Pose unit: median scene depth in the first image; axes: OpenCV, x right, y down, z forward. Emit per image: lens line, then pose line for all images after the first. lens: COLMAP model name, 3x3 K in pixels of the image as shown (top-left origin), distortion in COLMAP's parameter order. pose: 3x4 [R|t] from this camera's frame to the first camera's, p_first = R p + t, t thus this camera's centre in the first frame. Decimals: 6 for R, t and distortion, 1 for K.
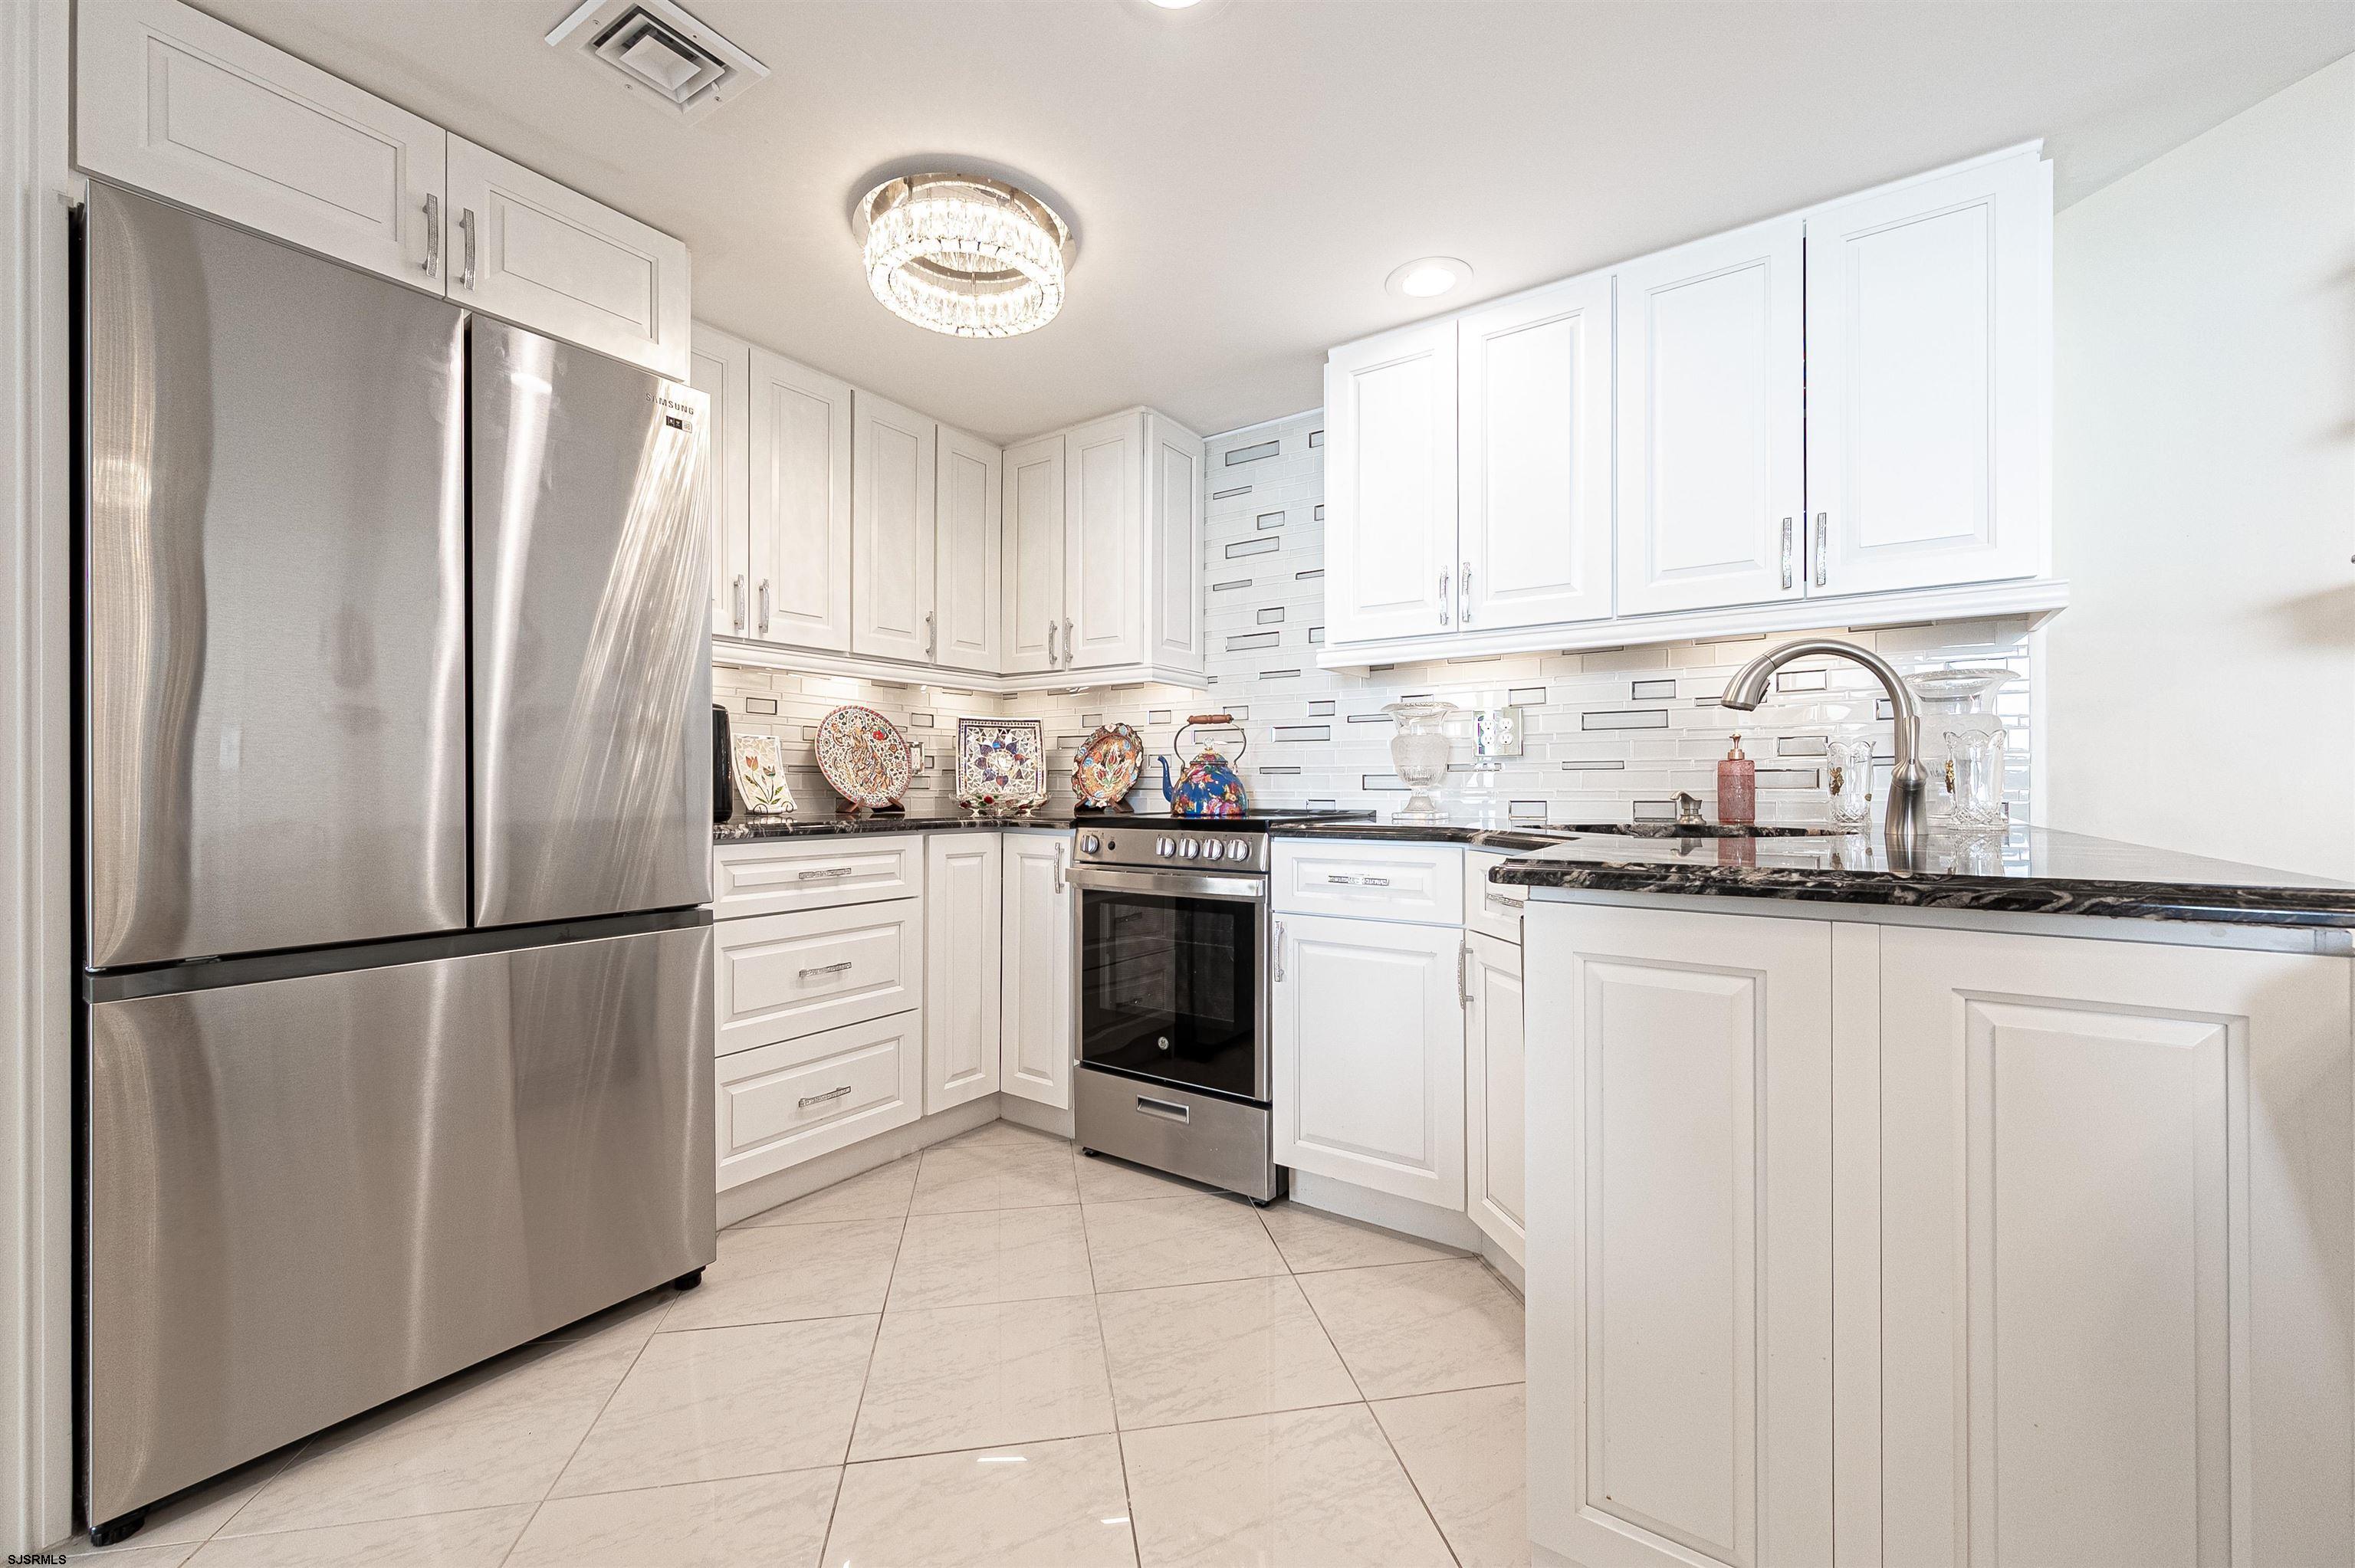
lens RADIAL K [[936.7, 0, 1176.5], [0, 936.7, 781.5], [0, 0, 1]] dist [0.000069, -0.000015]
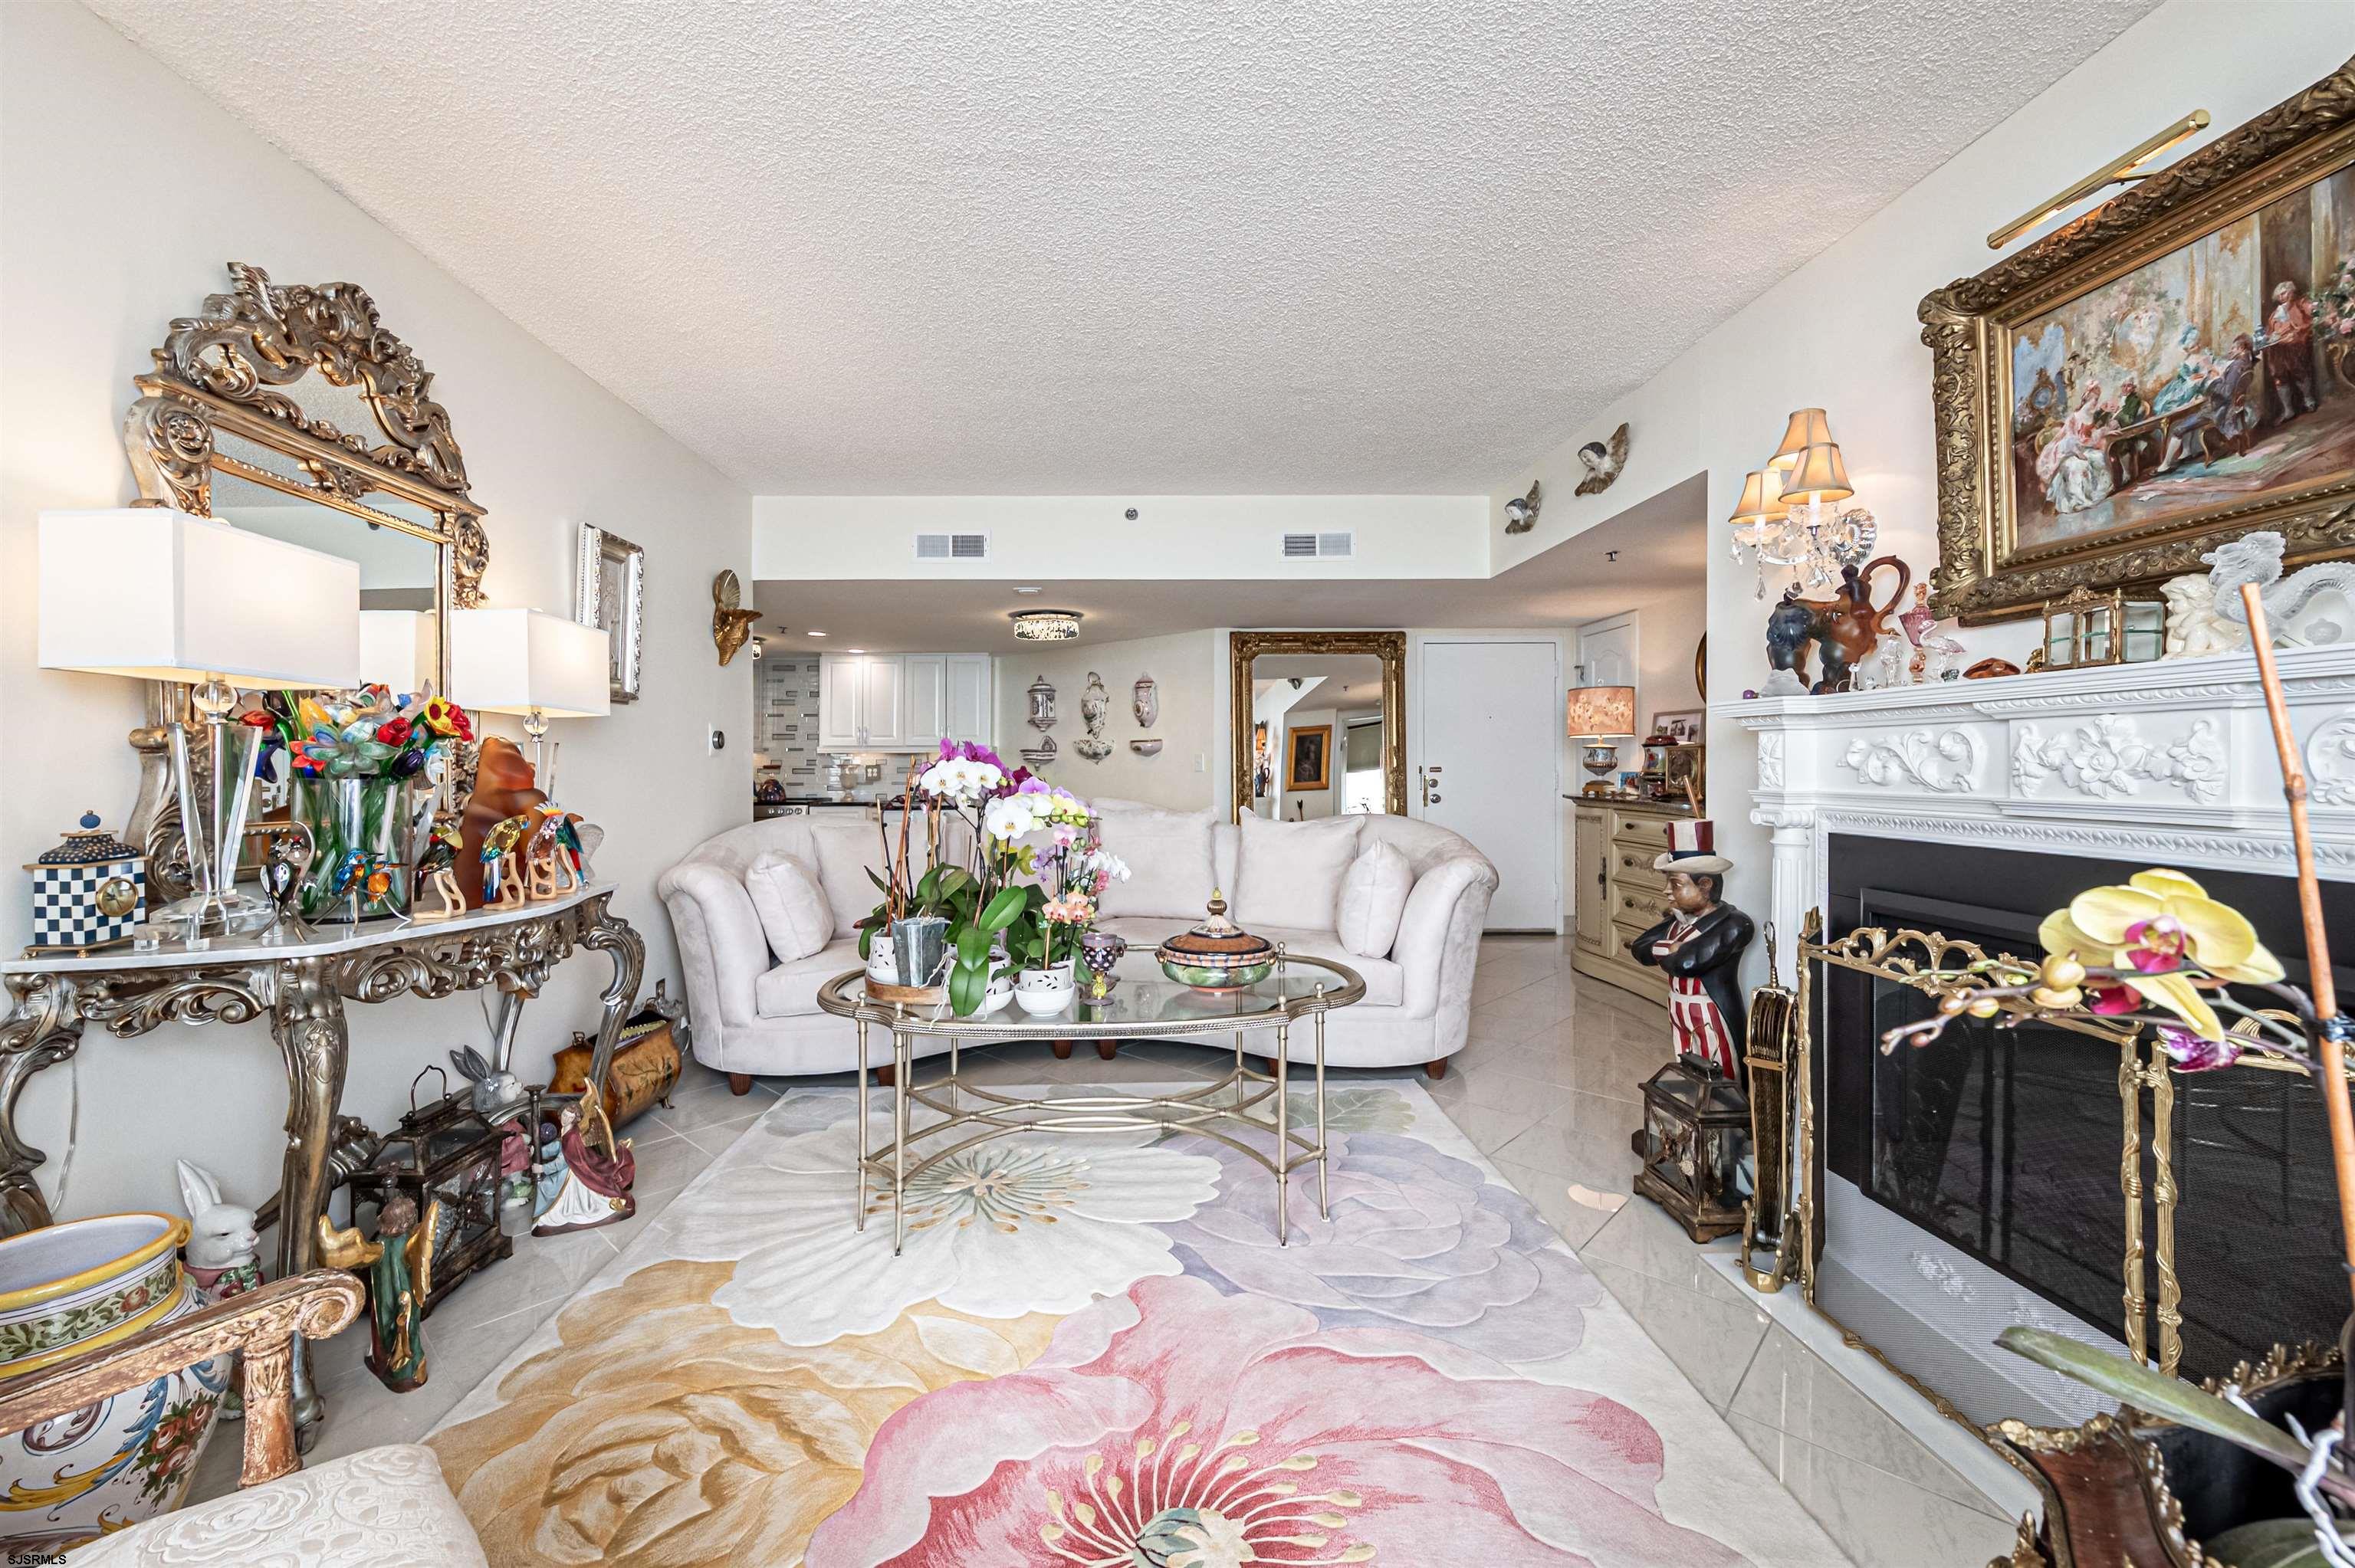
lens RADIAL K [[936.7, 0, 1178.0], [0, 936.7, 762.1], [0, 0, 1]] dist [0.000069, -0.000015]
pose [[0.794721, 0.001280, 0.606973, -0.757769], [-0.000626, 0.999999, -0.001288, -0.083363], [-0.606974, 0.000643, 0.794721, -2.133772]]
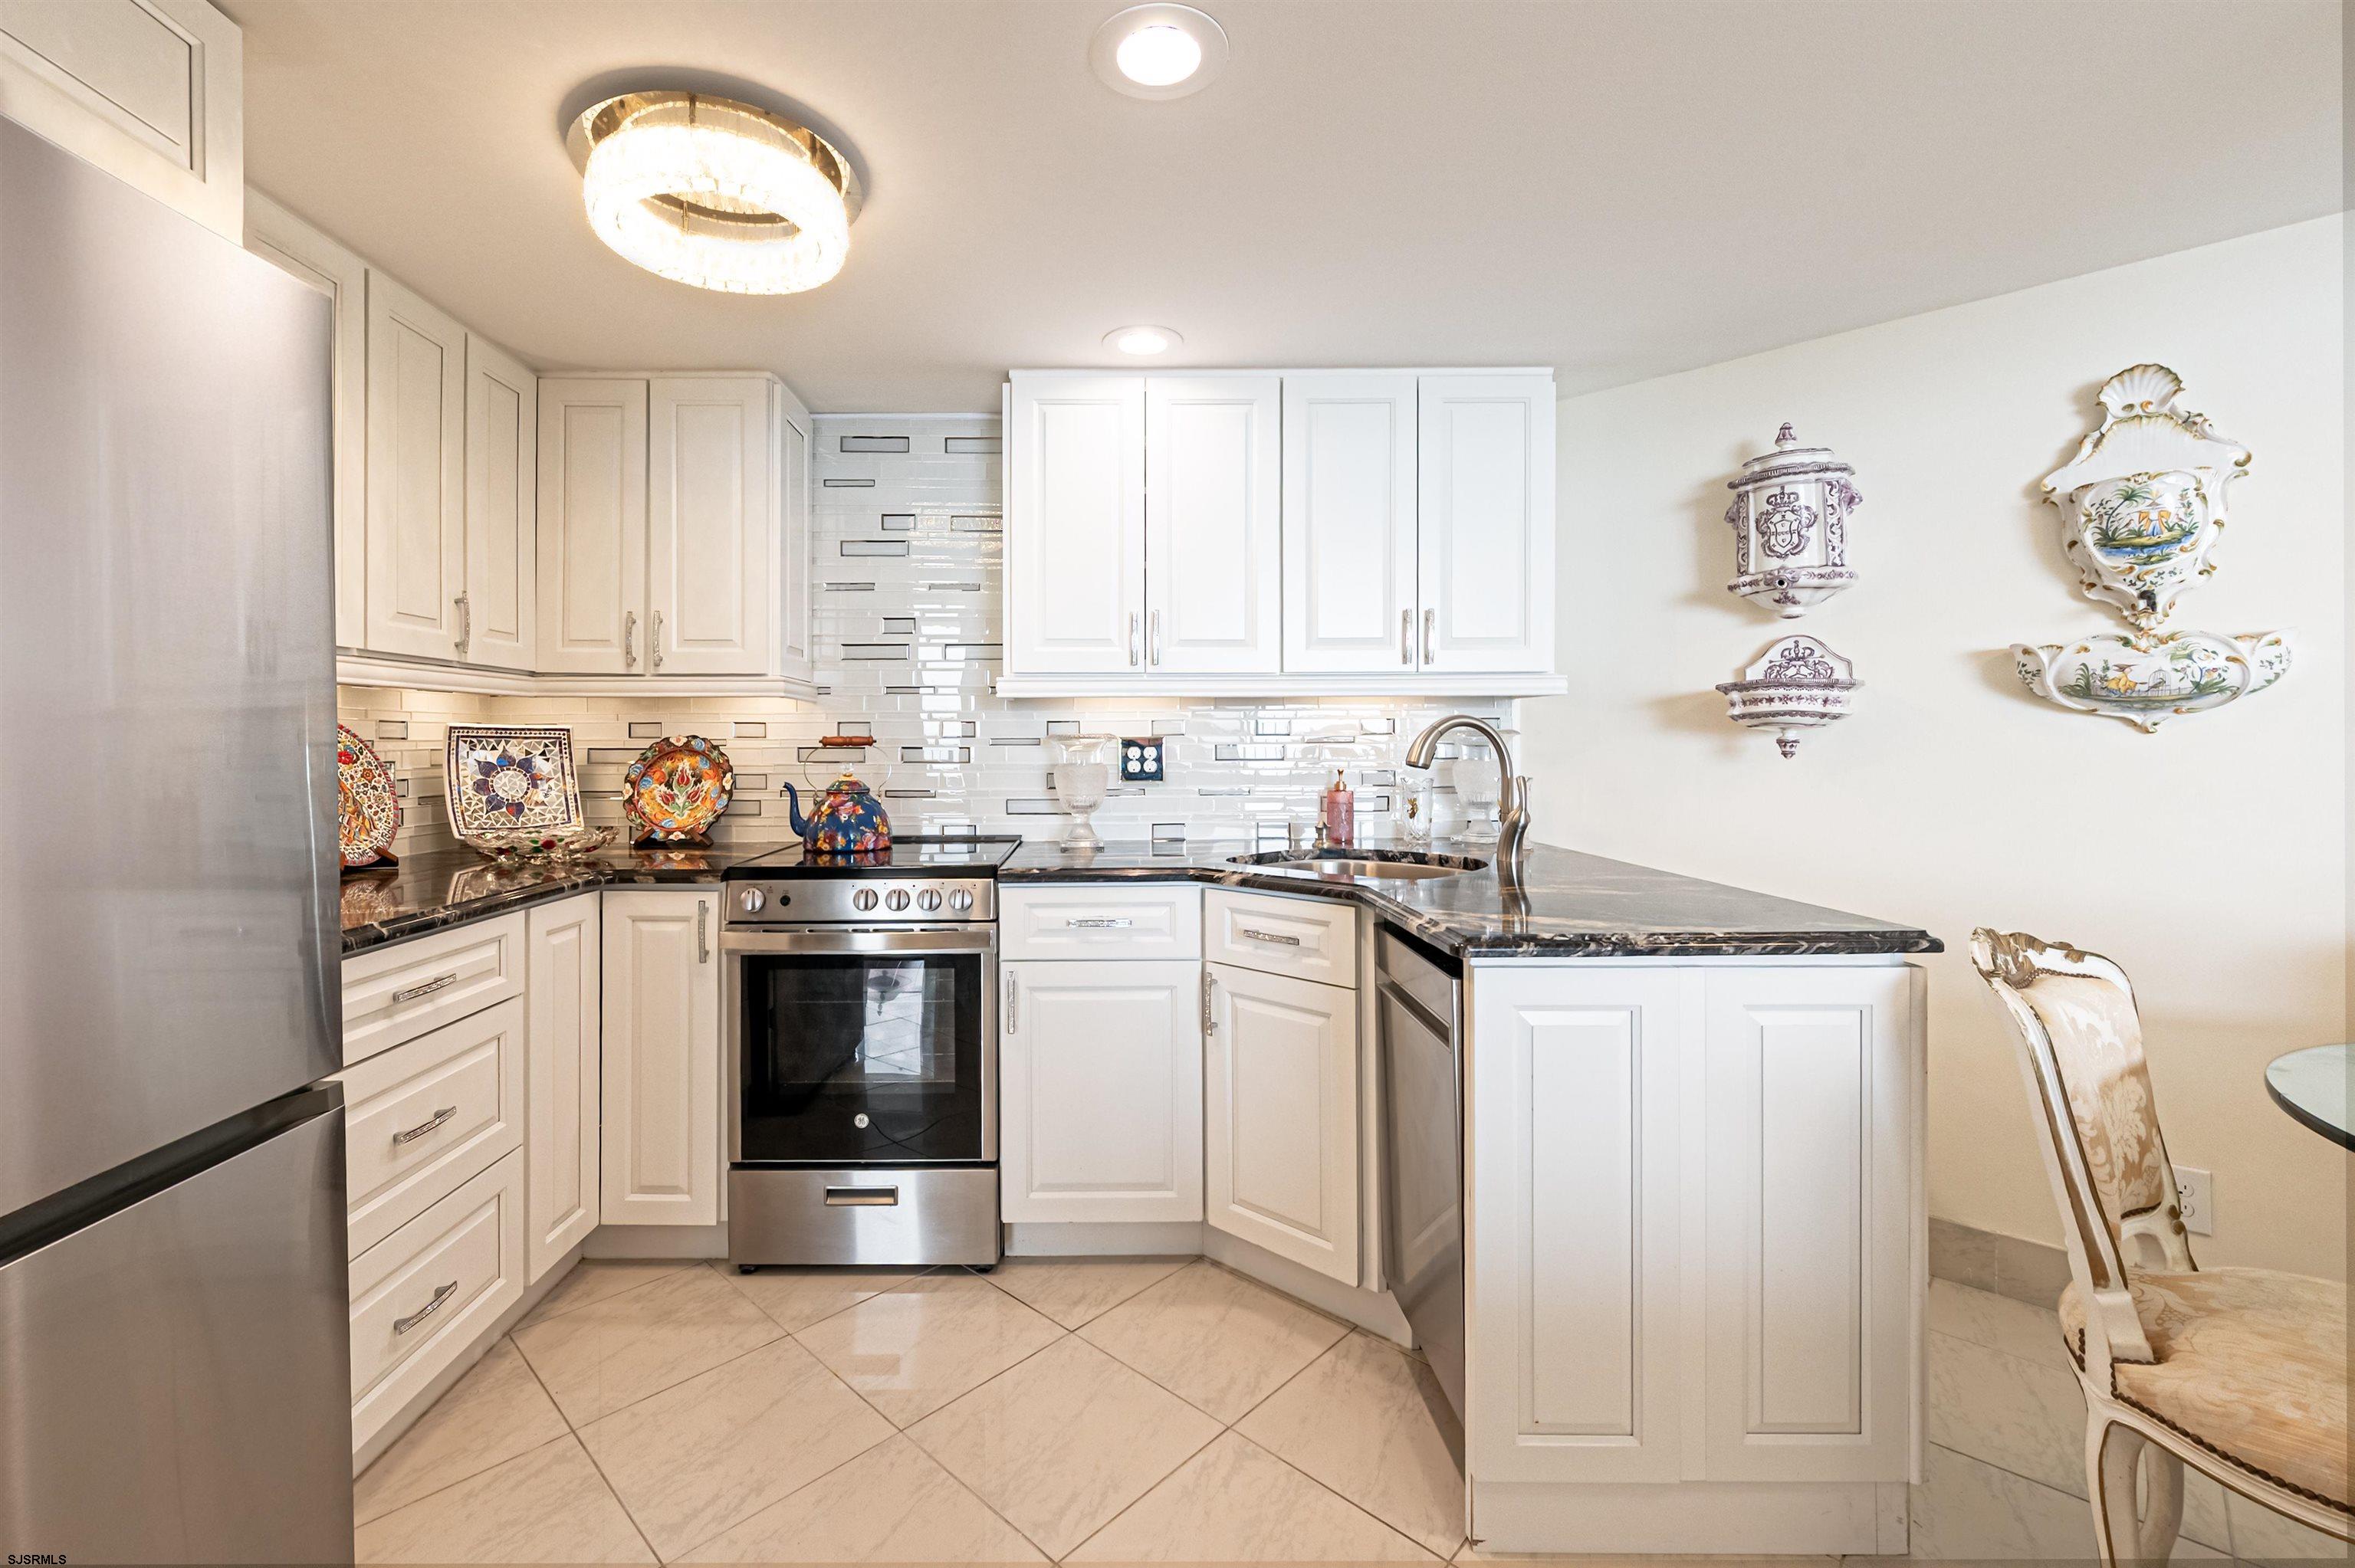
lens RADIAL K [[997.6, 0, 1116.6], [0, 997.6, 744.2], [0, 0, 1]] dist [0.000241, -0.000308]
pose [[0.816522, -0.002729, 0.577308, -0.325926], [-0.000093, 0.999988, 0.004858, -0.073346], [-0.577314, -0.004020, 0.816512, 0.084444]]
